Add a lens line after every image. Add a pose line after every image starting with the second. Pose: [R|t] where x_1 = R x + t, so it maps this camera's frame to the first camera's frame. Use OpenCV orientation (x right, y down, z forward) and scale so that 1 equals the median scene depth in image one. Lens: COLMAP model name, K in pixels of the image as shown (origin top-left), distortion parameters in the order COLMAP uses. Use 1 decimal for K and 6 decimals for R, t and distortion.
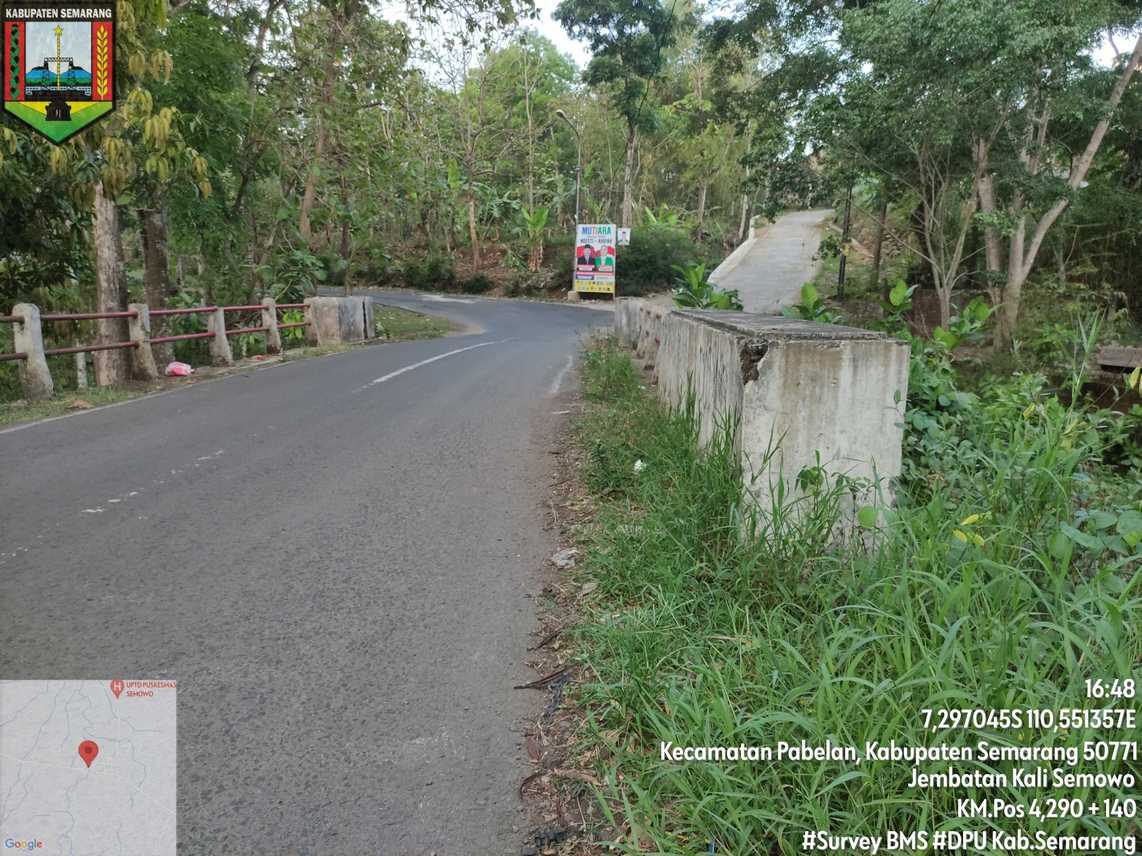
lens RADIAL K [[856.6, 0, 569.4], [0, 856.6, 426.7], [0, 0, 1]] dist [0.049121, -0.040314]
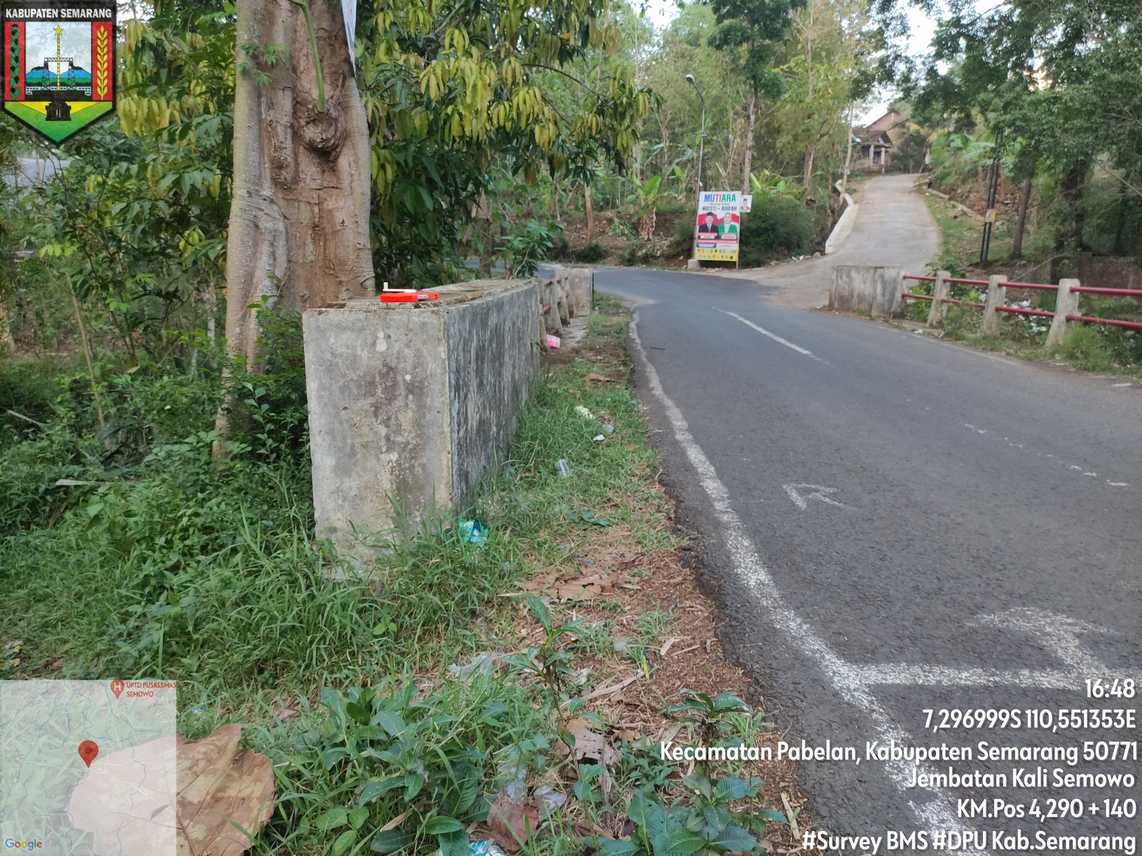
lens RADIAL K [[851.4, 0, 569.7], [0, 851.4, 424.5], [0, 0, 1]] dist [0.056981, -0.069977]
pose [[0.999495, 0.003503, -0.031590, -0.109519], [-0.002387, 0.999374, 0.035287, -0.001182], [0.031694, -0.035194, 0.998878, -0.002184]]
